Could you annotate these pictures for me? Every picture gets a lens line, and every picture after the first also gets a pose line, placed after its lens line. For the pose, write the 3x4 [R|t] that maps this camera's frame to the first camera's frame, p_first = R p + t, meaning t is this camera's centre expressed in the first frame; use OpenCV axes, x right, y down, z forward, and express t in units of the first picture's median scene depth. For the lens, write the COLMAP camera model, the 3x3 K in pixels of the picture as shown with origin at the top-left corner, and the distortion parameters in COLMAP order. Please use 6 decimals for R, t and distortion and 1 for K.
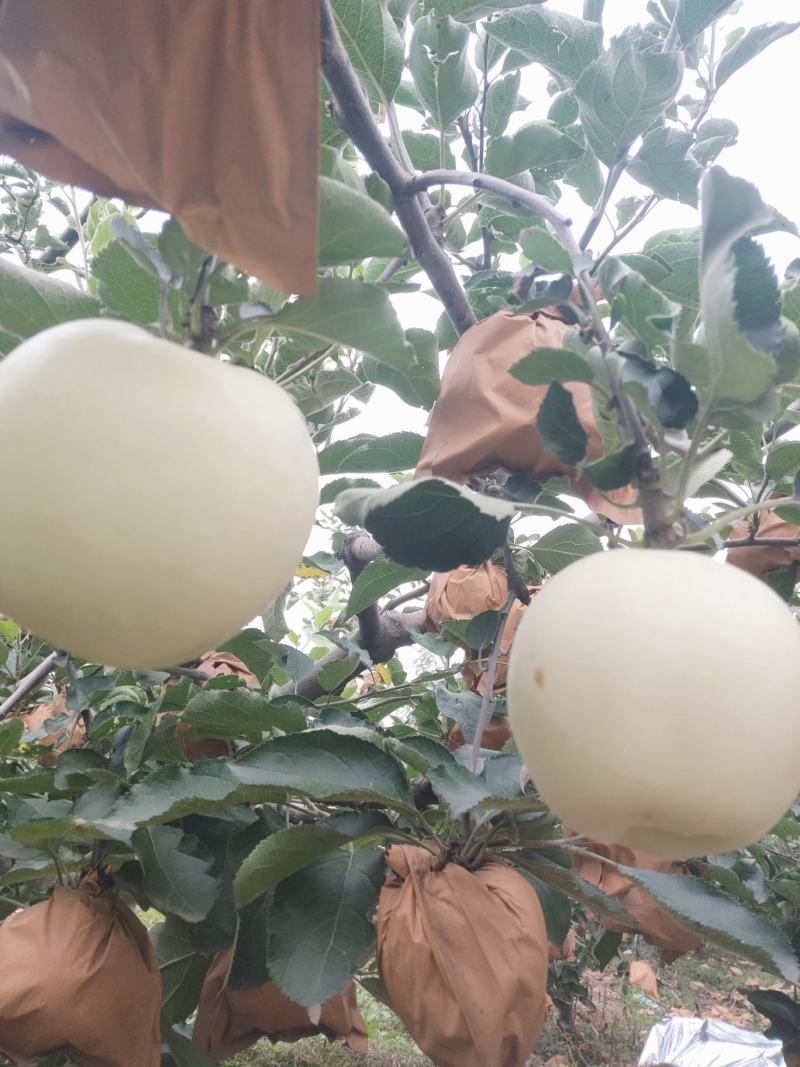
lens RADIAL K [[820.5, 0, 400.0], [0, 820.5, 533.5], [0, 0, 1]] dist [-0.005182, -0.001636]
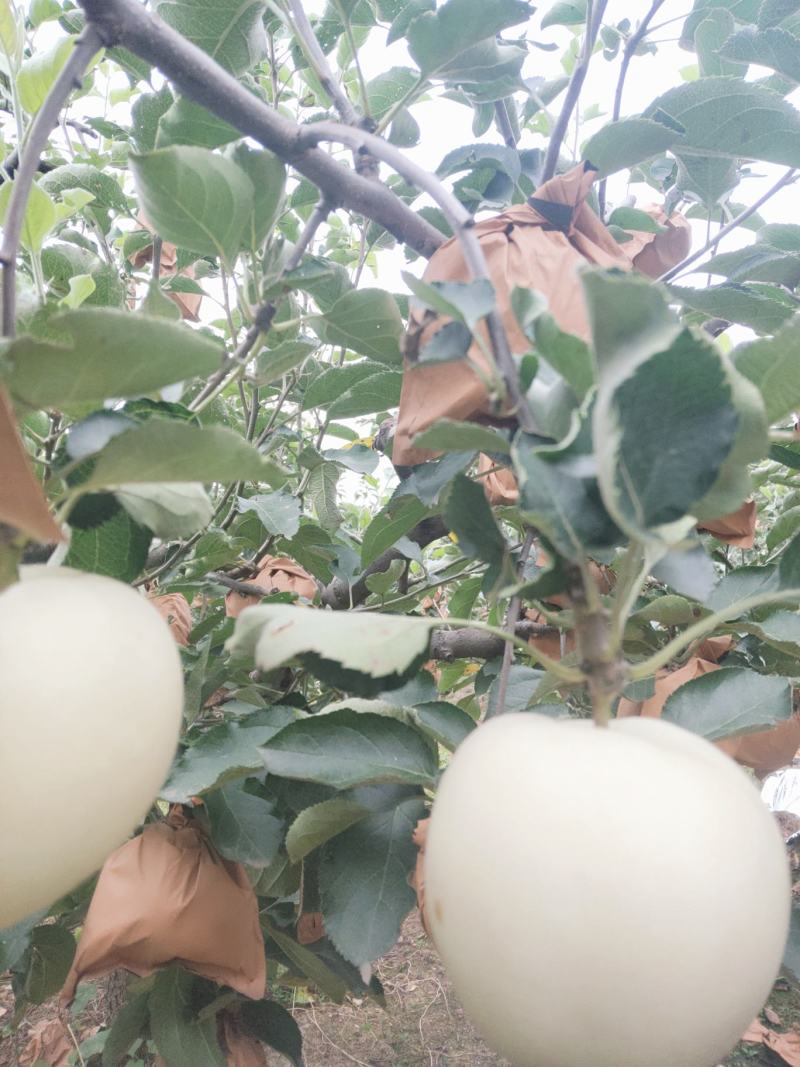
lens RADIAL K [[801.8, 0, 402.8], [0, 801.8, 535.9], [0, 0, 1]] dist [0.008623, 0.003412]
pose [[0.981948, -0.109572, -0.154185, 0.137035], [0.148713, 0.950932, 0.271317, -0.192752], [0.116891, -0.289348, 0.950060, 0.138570]]
